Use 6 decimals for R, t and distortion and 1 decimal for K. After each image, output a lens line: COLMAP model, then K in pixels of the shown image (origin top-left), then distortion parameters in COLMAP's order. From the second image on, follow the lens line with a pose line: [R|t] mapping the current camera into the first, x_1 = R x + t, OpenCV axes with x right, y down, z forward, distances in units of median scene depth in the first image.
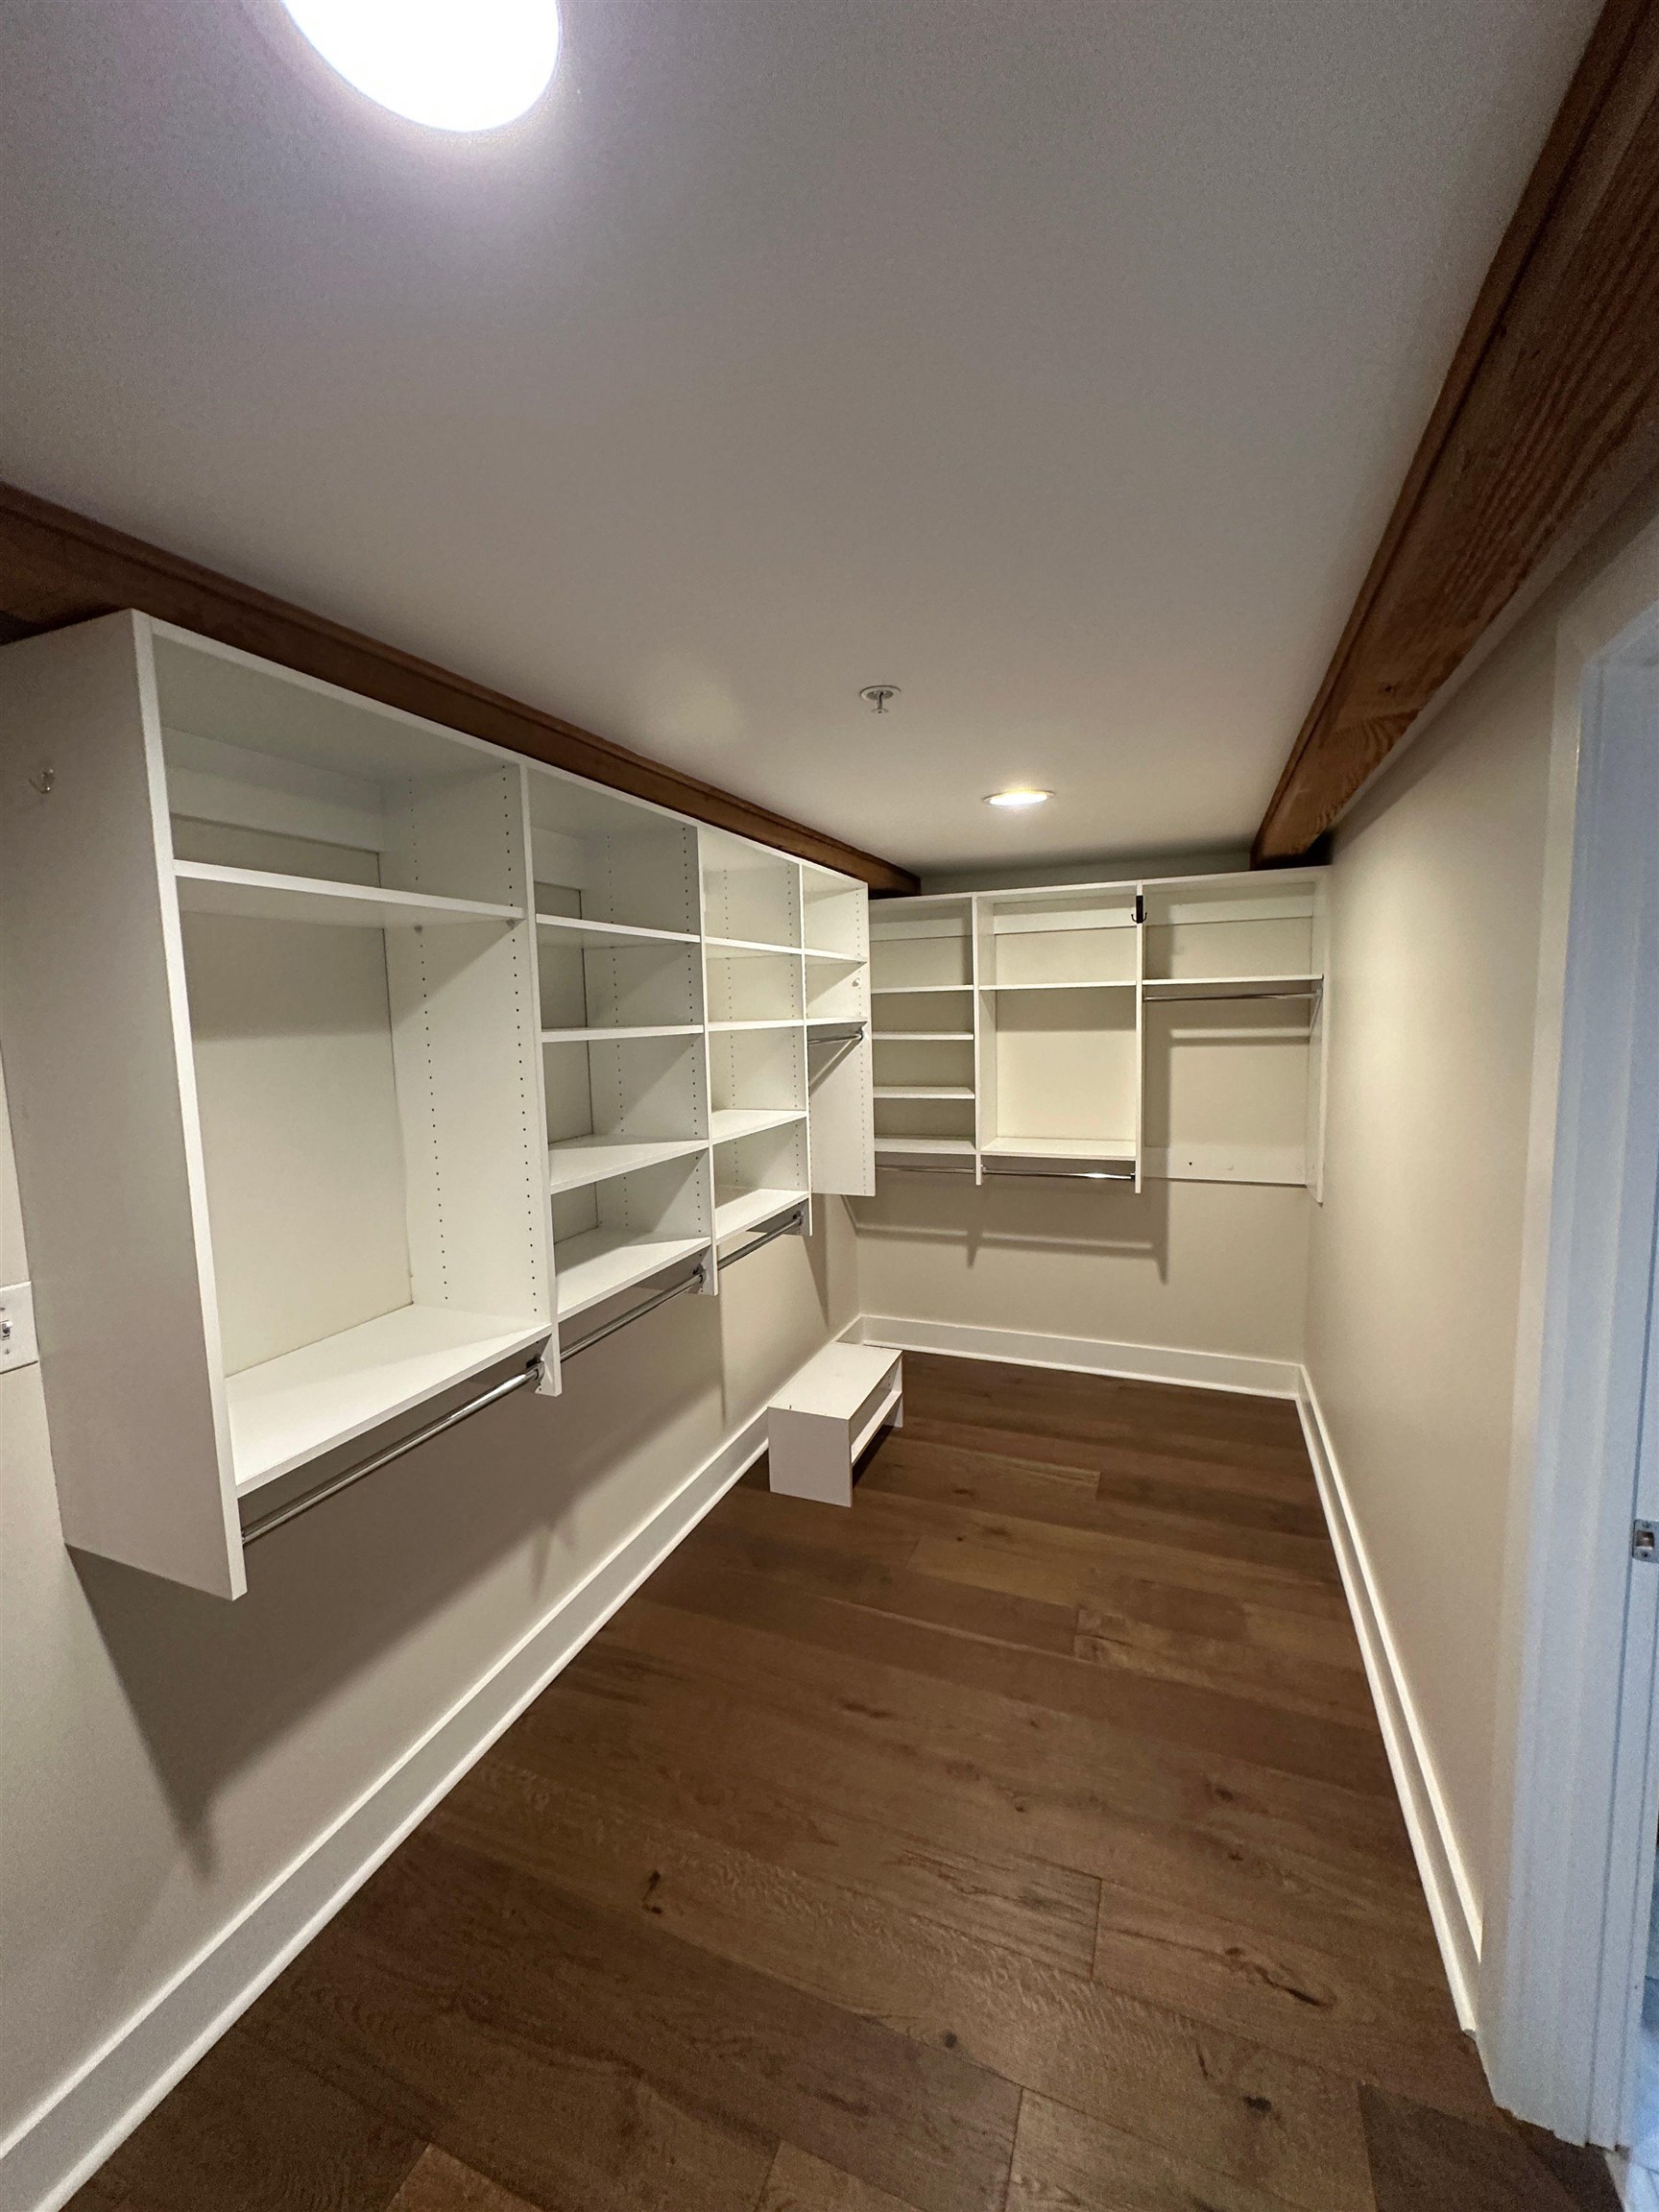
lens RADIAL K [[883.0, 0, 830.0], [0, 883.0, 1102.4], [0, 0, 1]] dist [-0.000750, 0.000105]
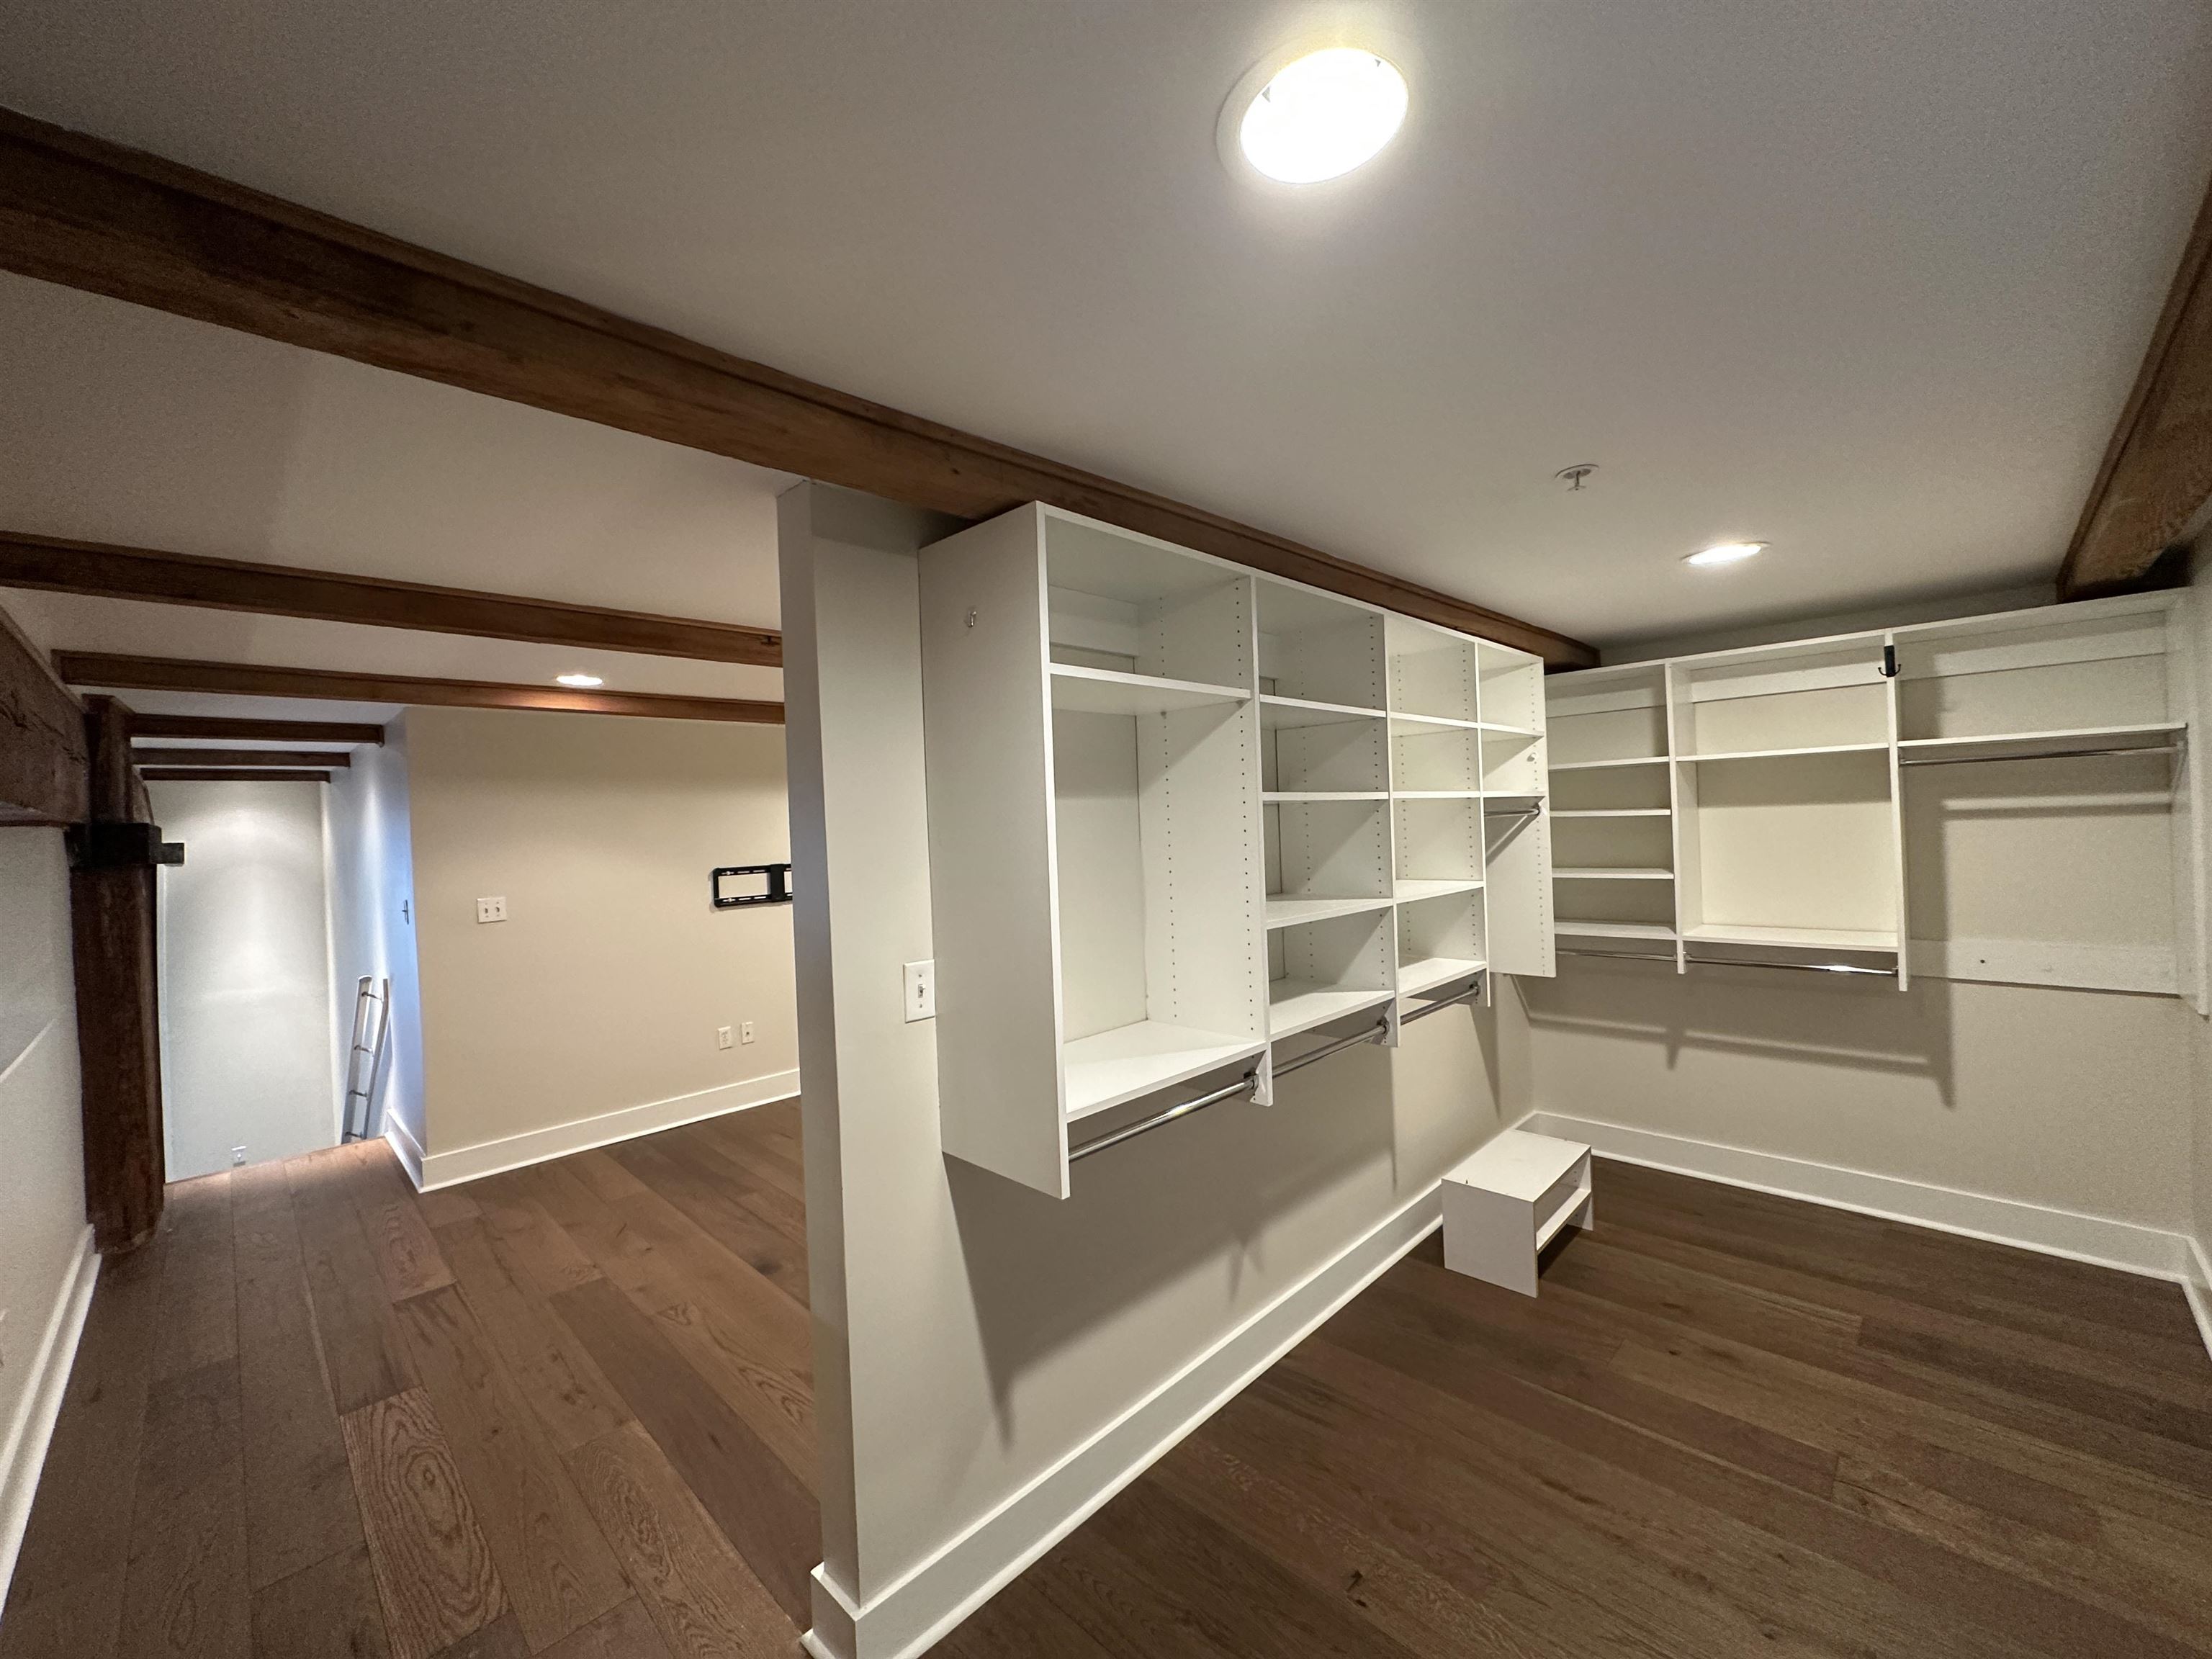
lens RADIAL K [[883.0, 0, 1101.8], [0, 883.0, 829.3], [0, 0, 1]] dist [-0.000750, 0.000105]
pose [[0.921932, -0.007985, -0.387269, -0.037825], [-0.025262, 0.996419, -0.080685, 0.043476], [0.386526, 0.084170, 0.918430, -0.106594]]
